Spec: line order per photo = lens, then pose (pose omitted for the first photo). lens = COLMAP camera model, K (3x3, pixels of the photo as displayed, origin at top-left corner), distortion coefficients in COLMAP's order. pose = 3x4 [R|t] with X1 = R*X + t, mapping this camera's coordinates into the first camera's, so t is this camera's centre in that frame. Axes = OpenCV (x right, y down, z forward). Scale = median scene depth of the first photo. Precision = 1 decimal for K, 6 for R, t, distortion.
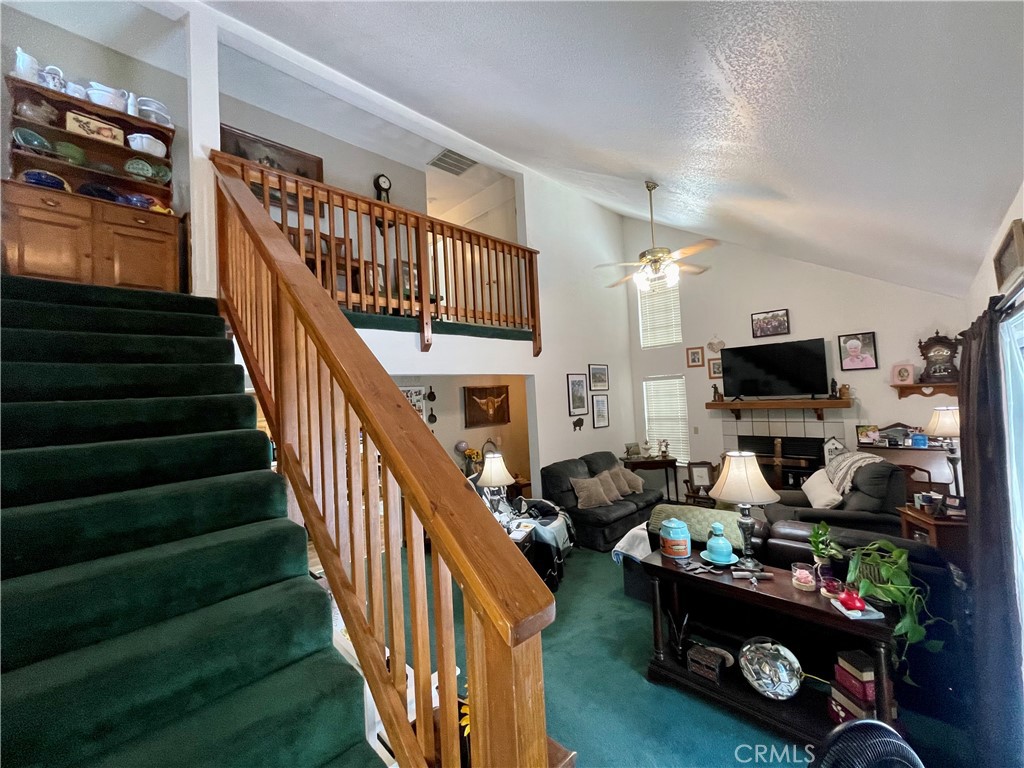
lens RADIAL K [[412.5, 0, 503.0], [0, 412.5, 385.1], [0, 0, 1]] dist [-0.002475, 0.000465]
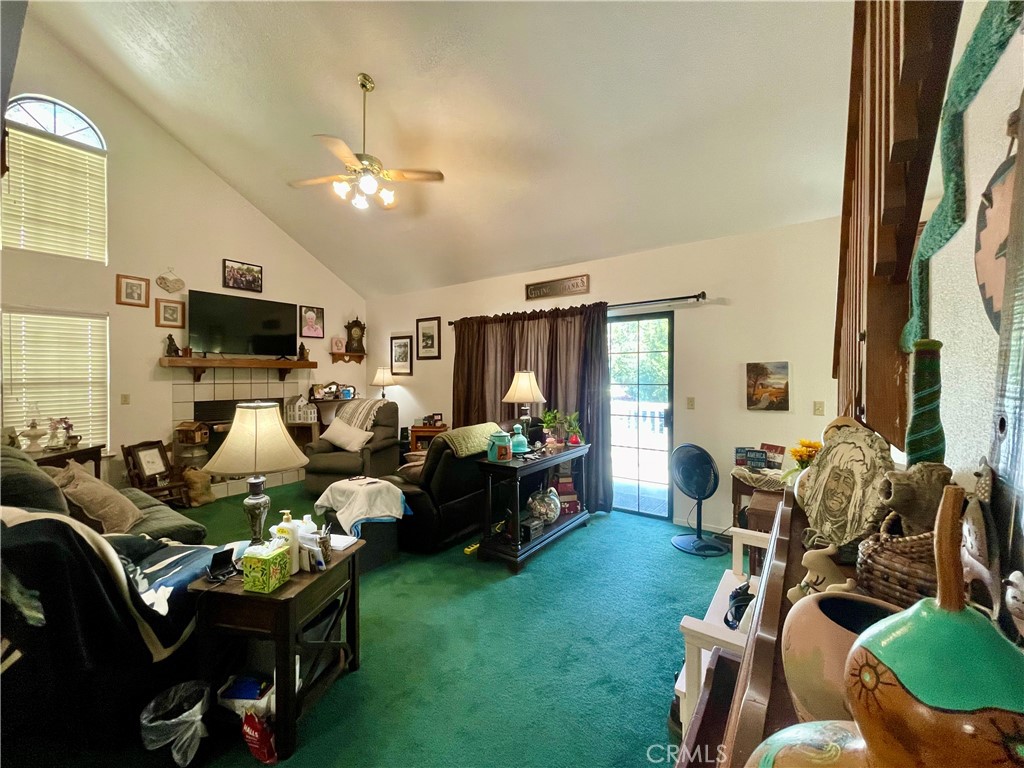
lens RADIAL K [[412.5, 0, 511.3], [0, 412.5, 377.6], [0, 0, 1]] dist [-0.002475, 0.000465]
pose [[-0.172667, 0.044756, 0.983963, -0.348987], [-0.014702, 0.998739, -0.048008, 0.111907], [-0.984871, -0.022756, -0.171791, 0.565072]]
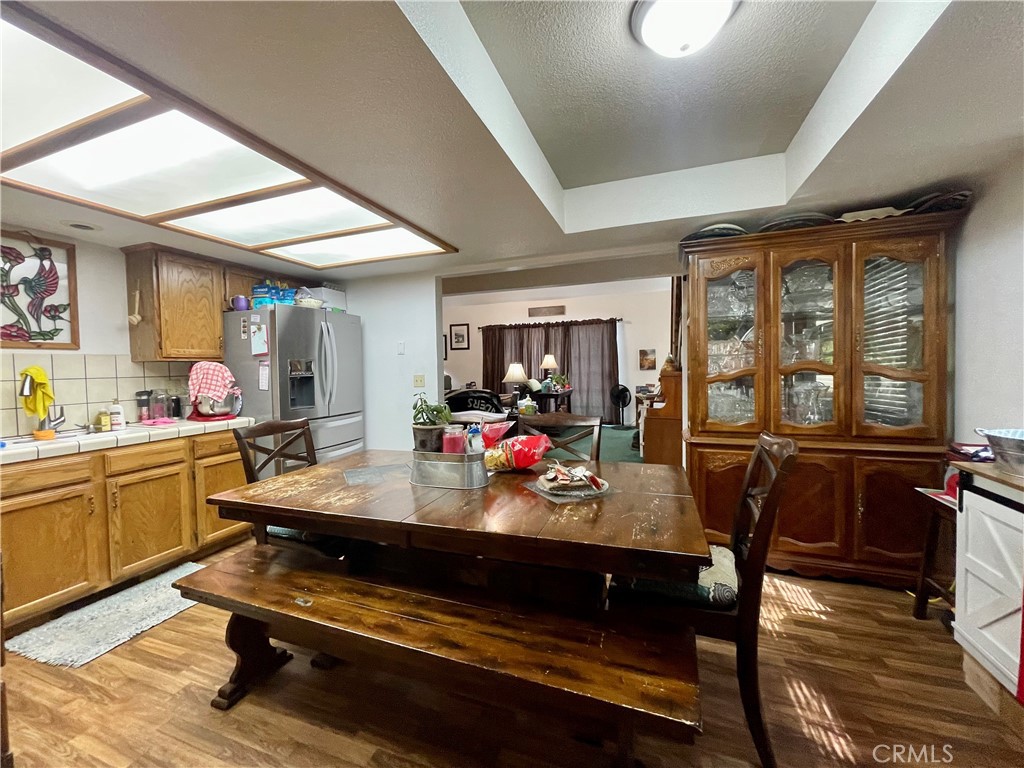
lens RADIAL K [[412.5, 0, 511.9], [0, 412.5, 377.9], [0, 0, 1]] dist [-0.002475, 0.000465]
pose [[-0.424786, 0.030101, 0.904793, -0.608020], [0.017735, 0.999532, -0.024926, 0.143586], [-0.905120, 0.005458, -0.425121, 0.823812]]
